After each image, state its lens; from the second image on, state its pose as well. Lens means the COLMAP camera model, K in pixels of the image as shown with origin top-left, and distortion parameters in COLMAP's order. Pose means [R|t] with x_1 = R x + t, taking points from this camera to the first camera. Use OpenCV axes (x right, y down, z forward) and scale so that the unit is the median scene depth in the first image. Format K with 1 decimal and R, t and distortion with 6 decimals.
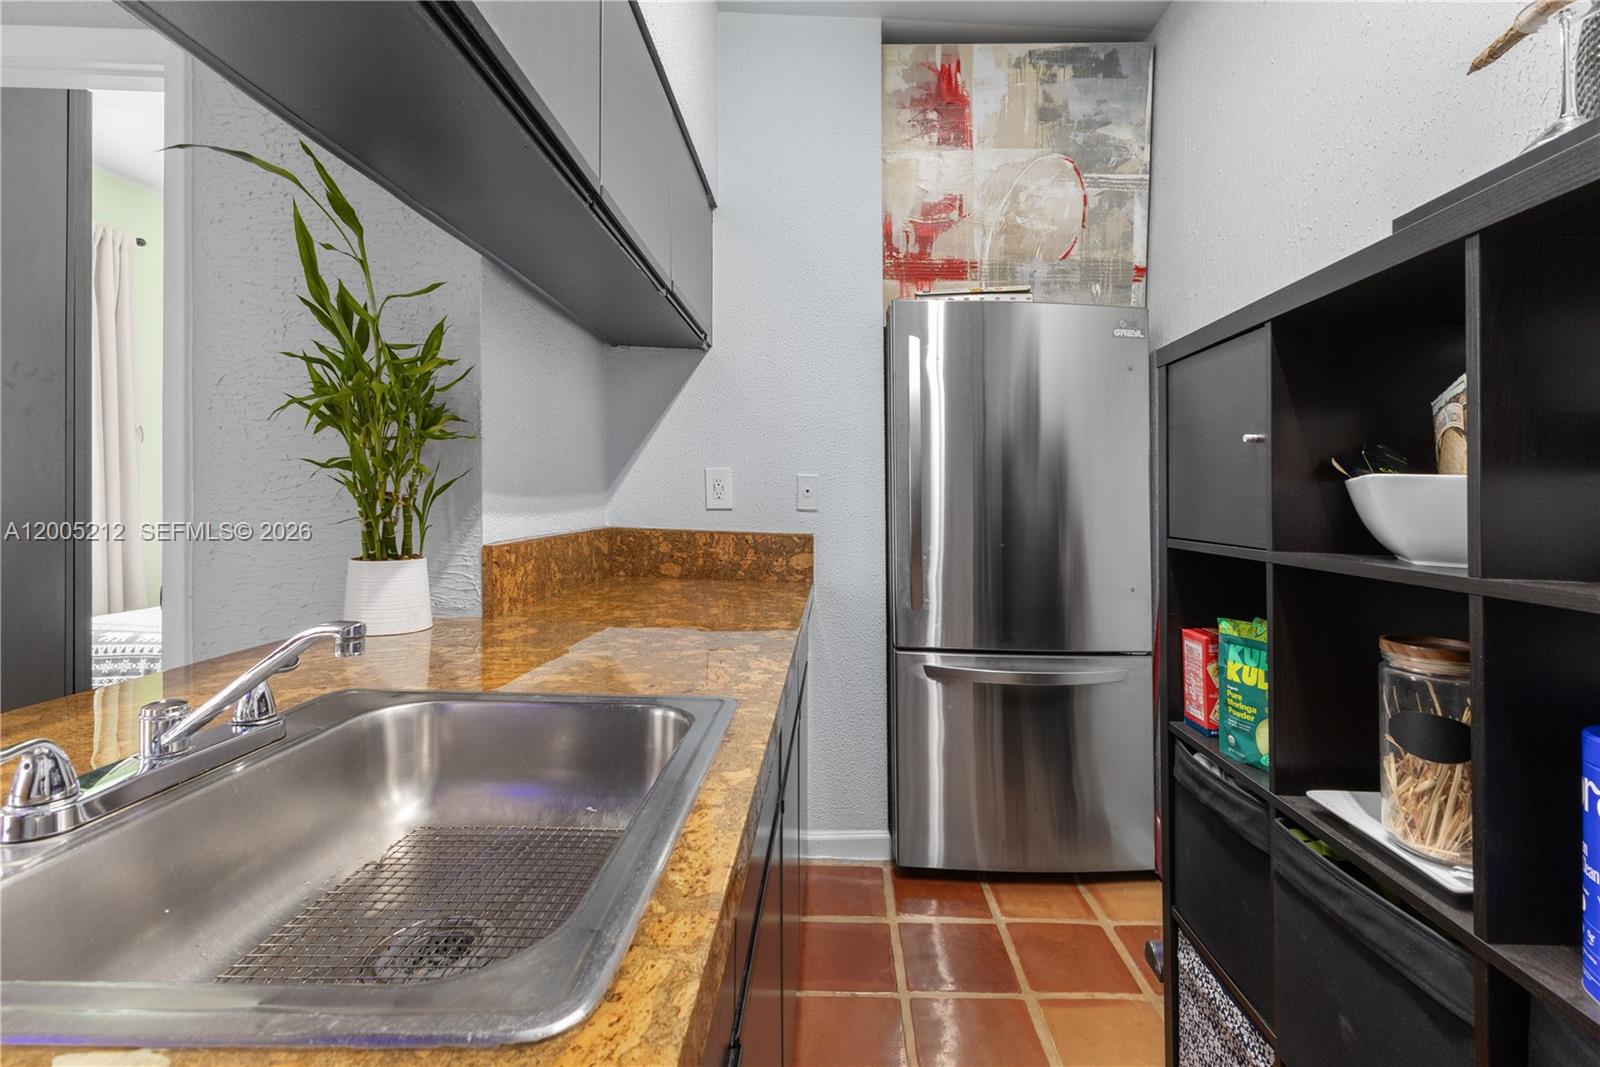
lens RADIAL K [[736.7, 0, 816.6], [0, 736.7, 522.5], [0, 0, 1]] dist [0.011127, 0.000034]
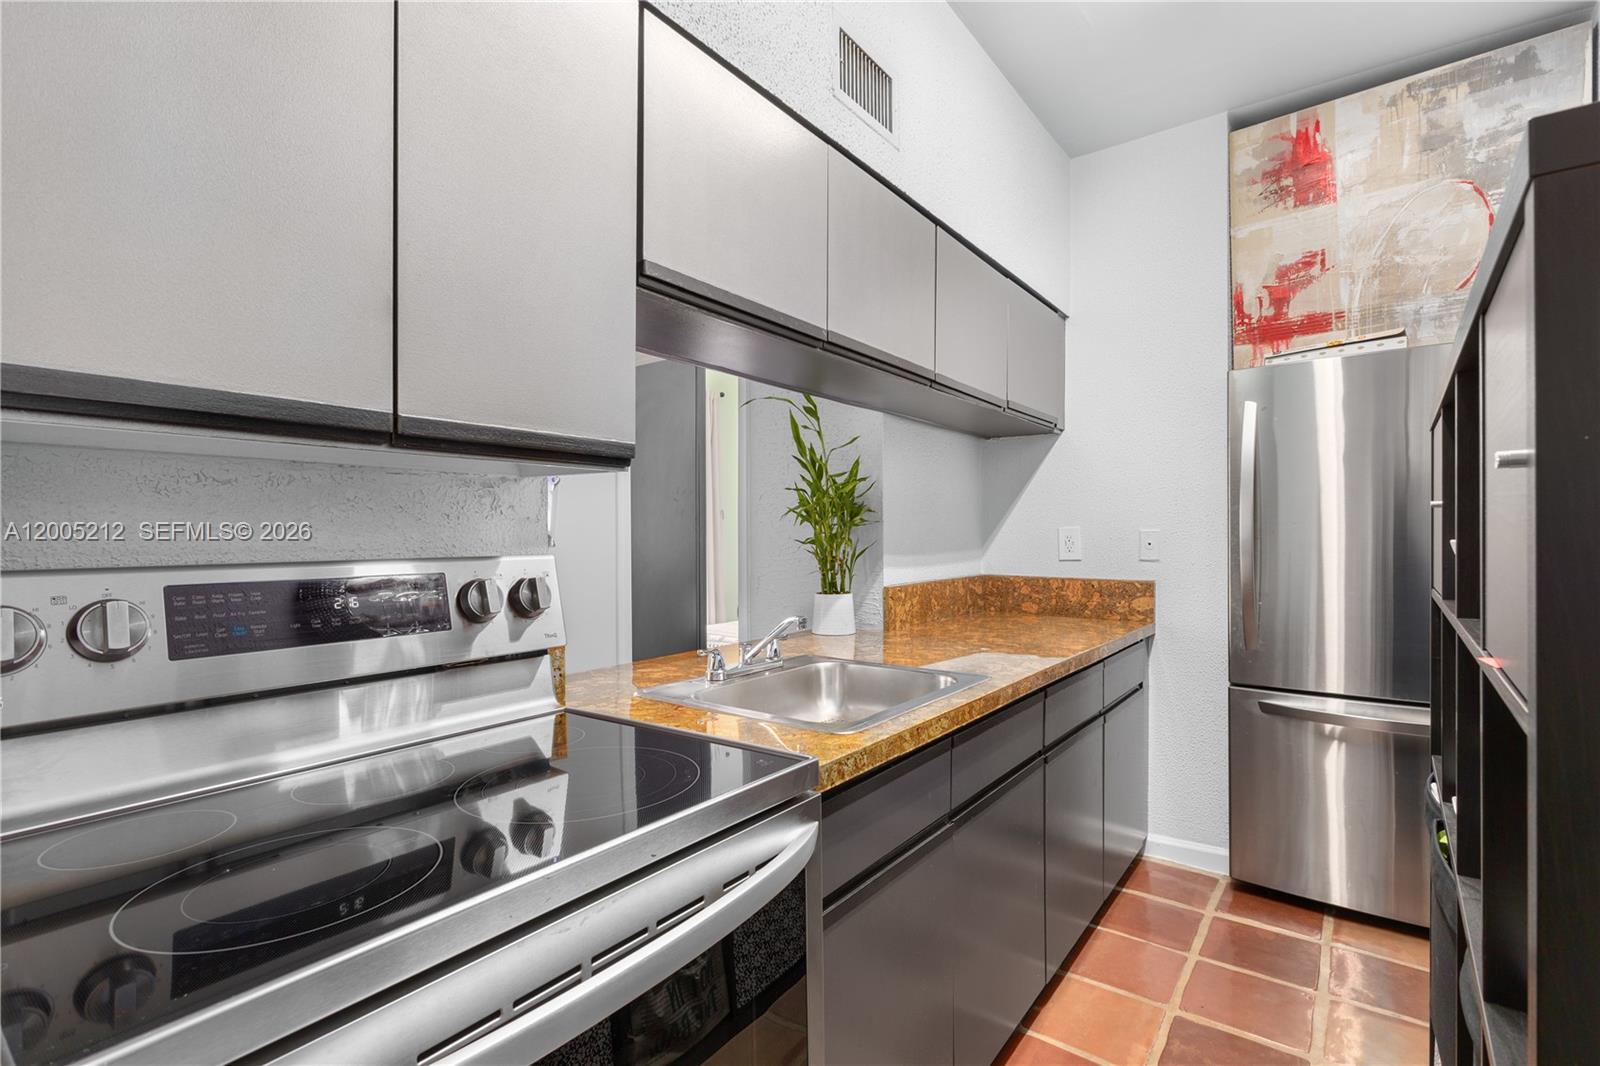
lens RADIAL K [[748.0, 0, 800.9], [0, 748.0, 533.3], [0, 0, 1]] dist [0.026044, 0.000133]
pose [[0.812618, -0.030767, -0.581984, 0.259460], [0.005569, 0.998970, -0.045035, -0.009755], [0.582770, 0.033355, 0.811952, -0.325807]]
